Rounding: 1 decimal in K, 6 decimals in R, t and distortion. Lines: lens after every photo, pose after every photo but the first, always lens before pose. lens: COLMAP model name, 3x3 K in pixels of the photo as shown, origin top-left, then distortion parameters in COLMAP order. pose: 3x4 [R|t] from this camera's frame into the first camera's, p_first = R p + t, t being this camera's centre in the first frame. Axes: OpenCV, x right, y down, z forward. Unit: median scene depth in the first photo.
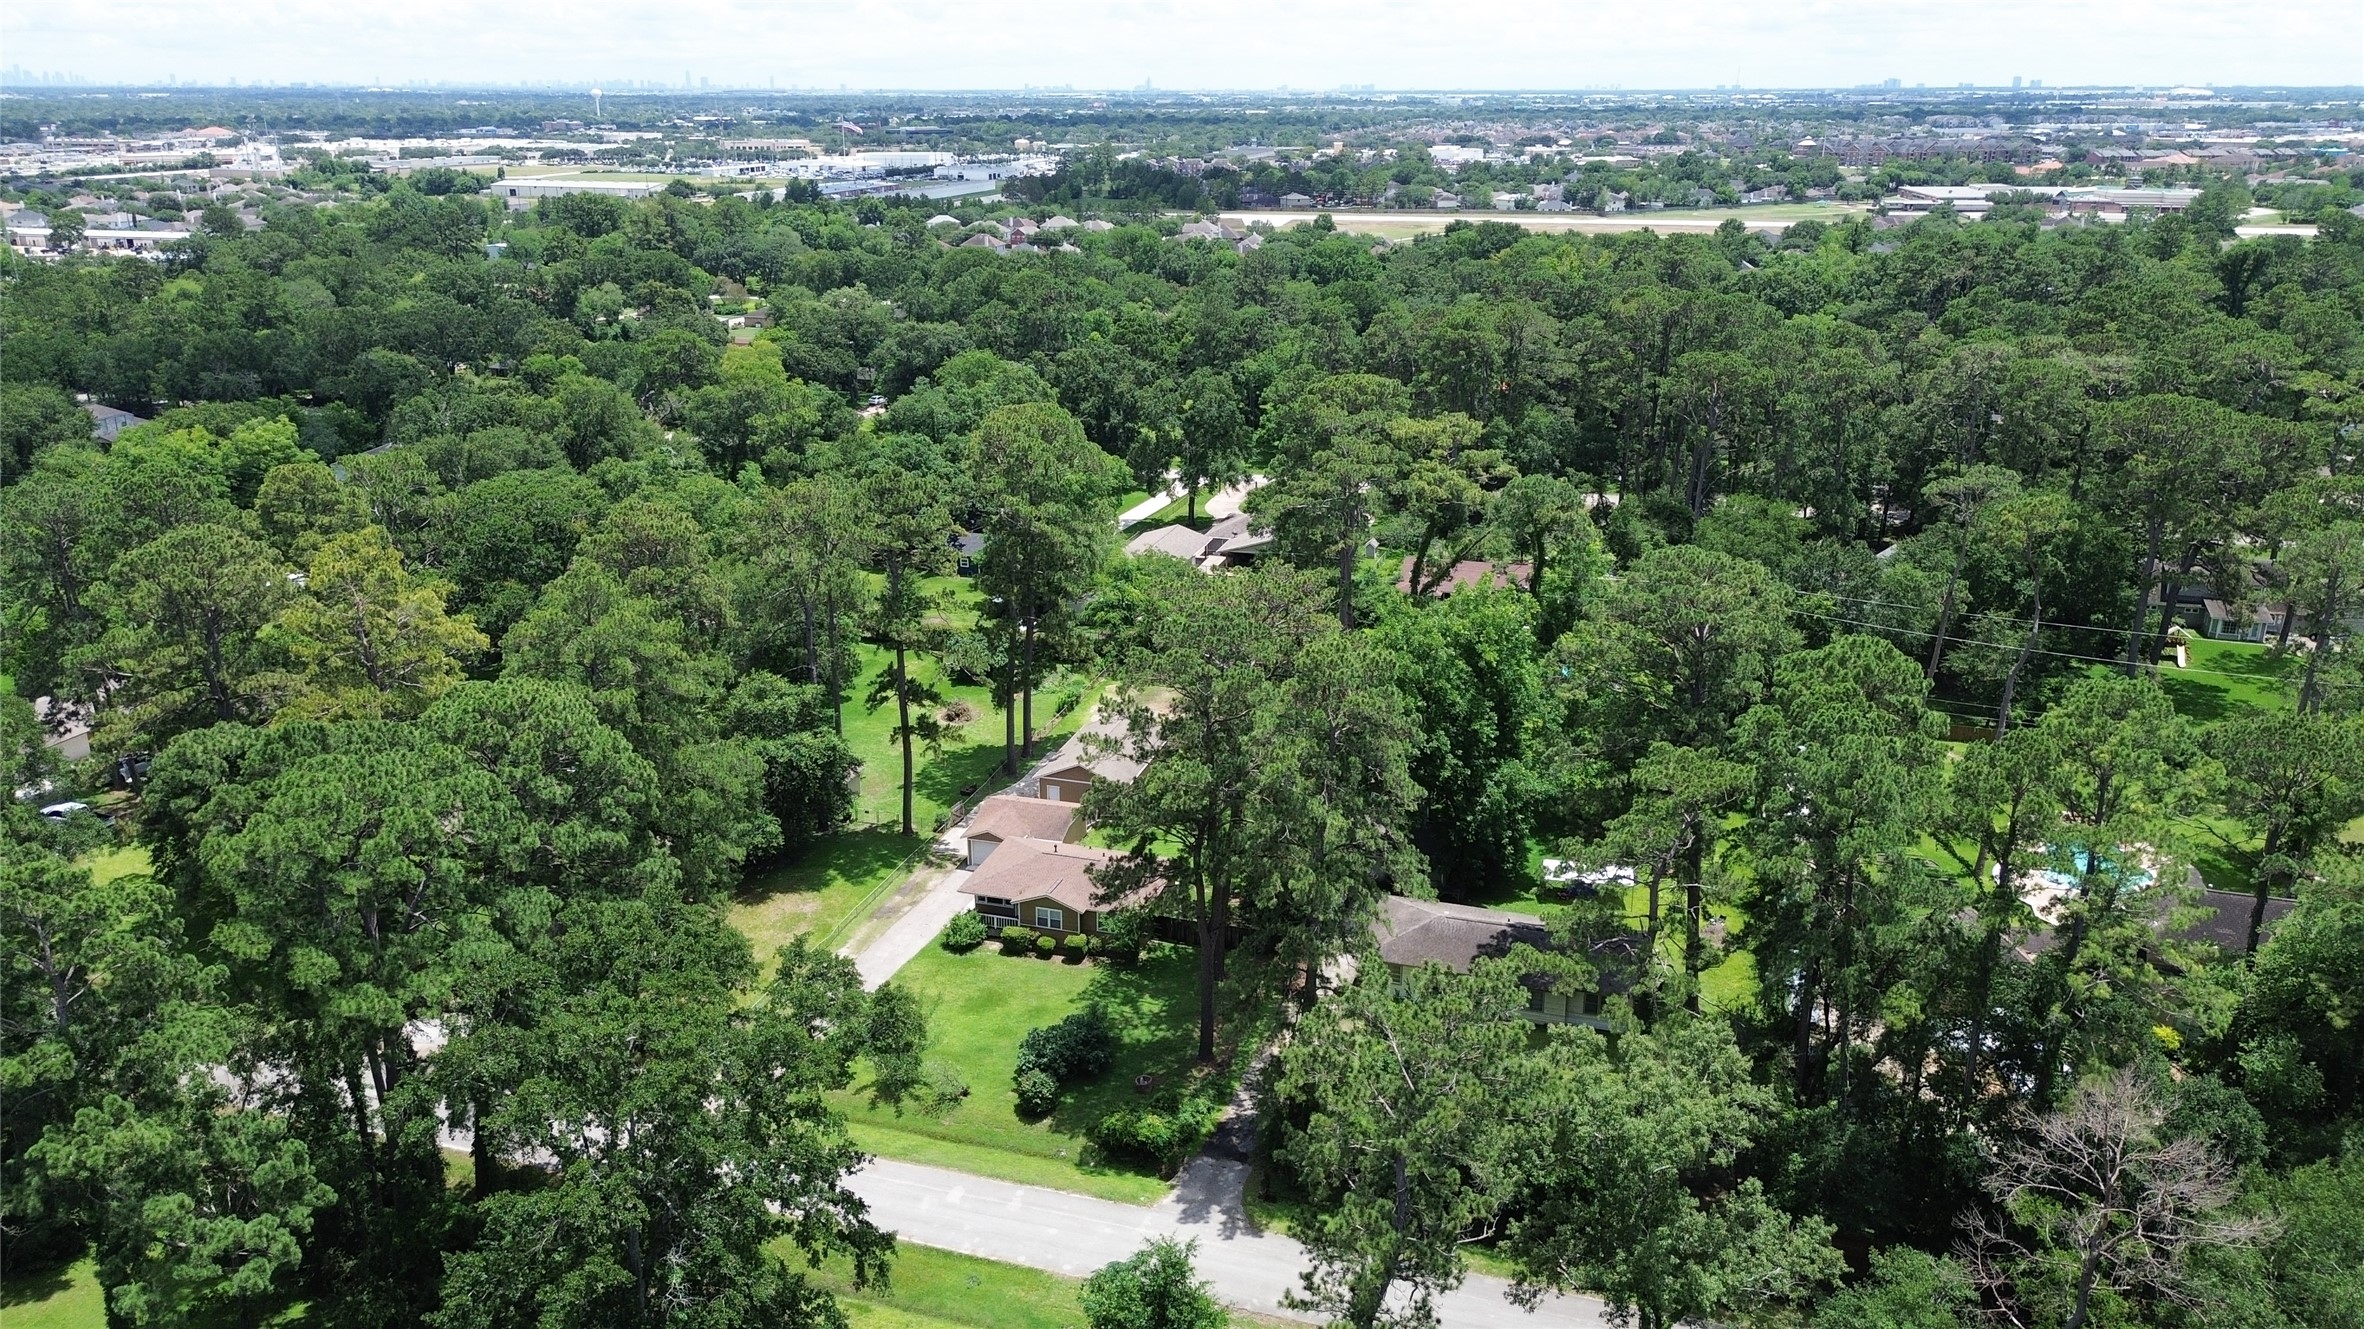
lens RADIAL K [[1660.9, 0, 1180.8], [0, 1660.9, 663.4], [0, 0, 1]] dist [0.054164, -0.060623]
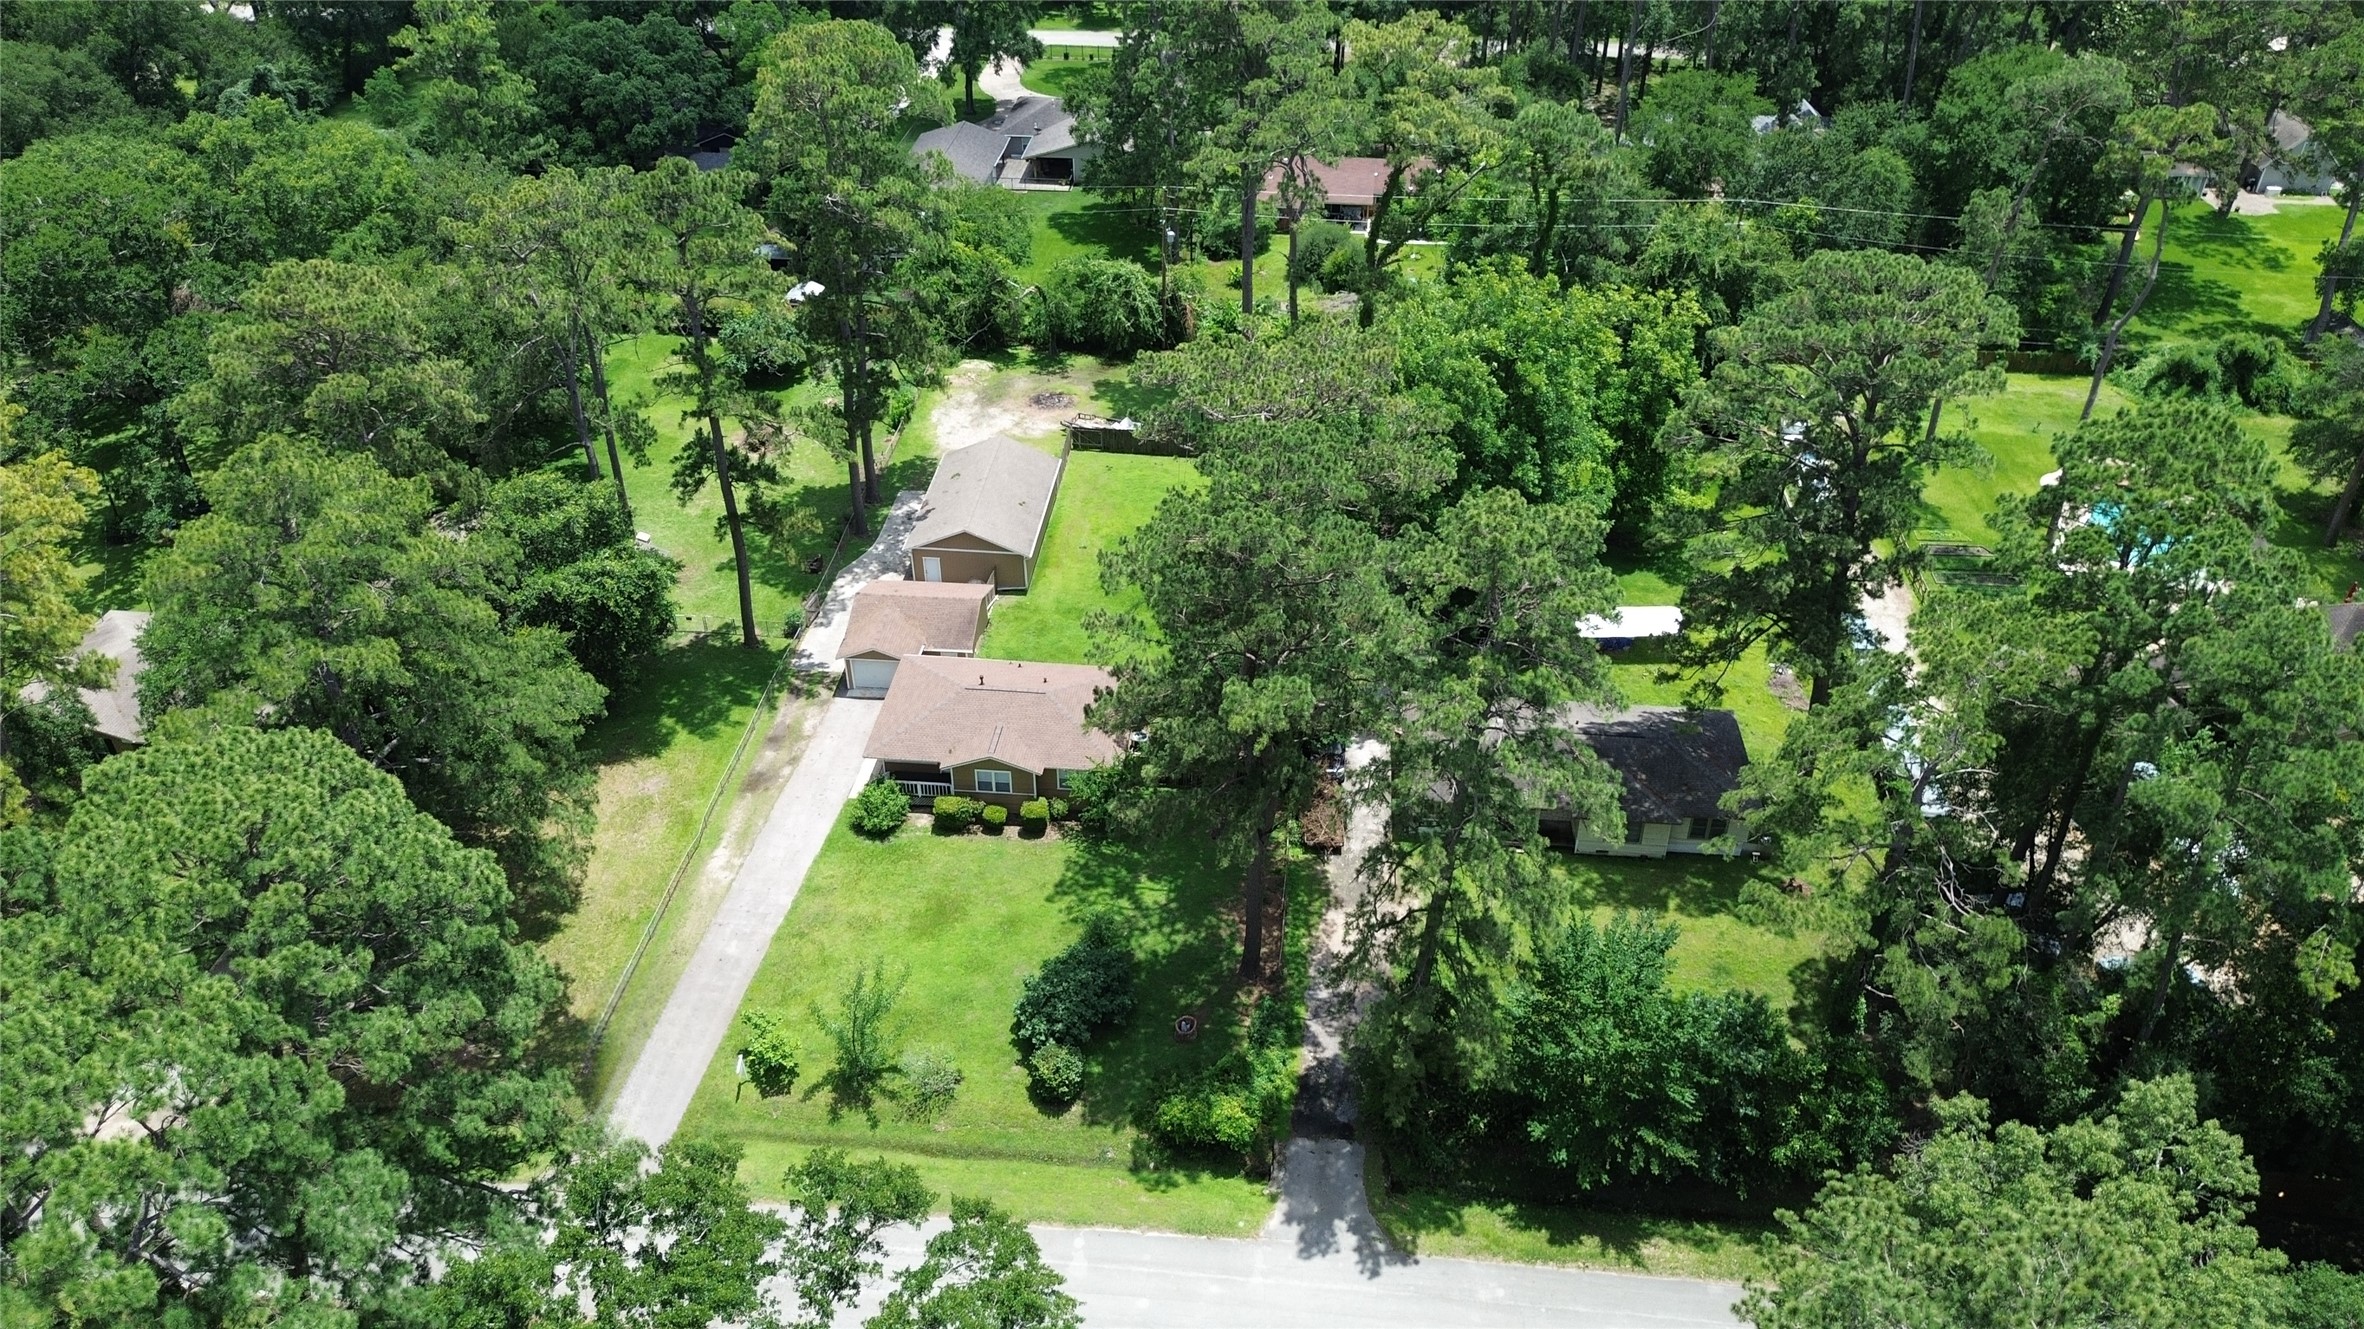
lens RADIAL K [[1675.2, 0, 1180.9], [0, 1675.2, 679.5], [0, 0, 1]] dist [0.059127, -0.069122]
pose [[0.980581, -0.115678, 0.158365, -0.070619], [0.065268, 0.953973, 0.292704, -0.070157], [-0.184935, -0.276684, 0.942998, 0.173854]]
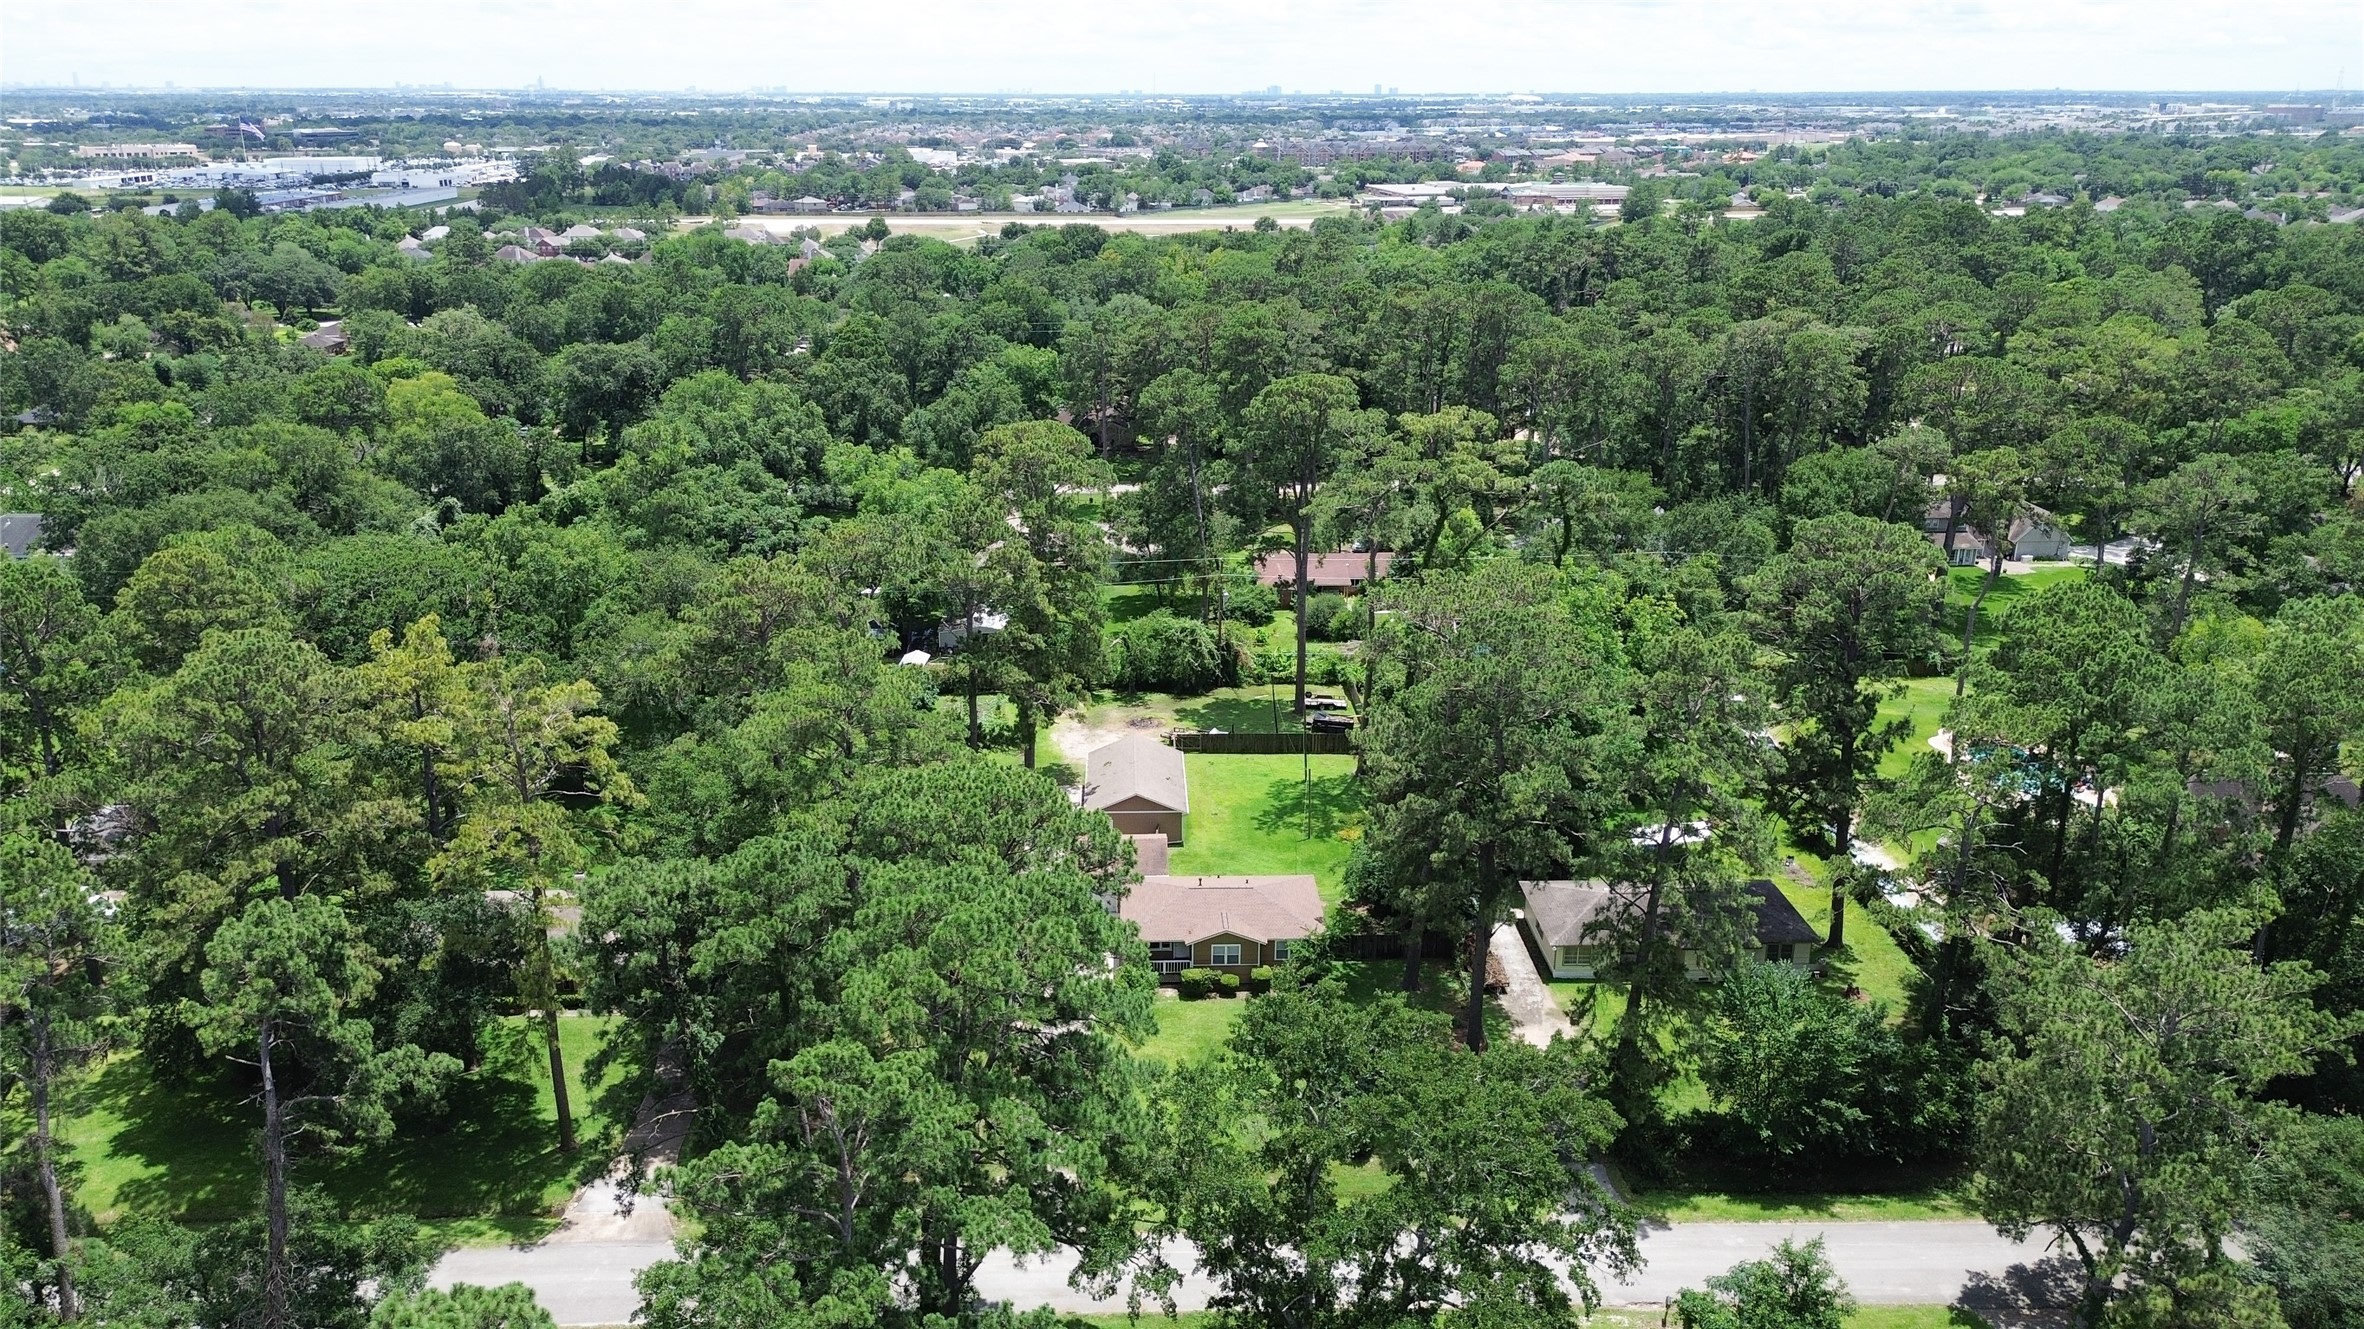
lens RADIAL K [[1660.9, 0, 1180.8], [0, 1660.9, 663.4], [0, 0, 1]] dist [0.054164, -0.060623]
pose [[0.948290, -0.100822, 0.300966, -0.238280], [0.101267, 0.994758, 0.014165, -0.018723], [-0.300816, 0.017046, 0.953530, 0.059138]]
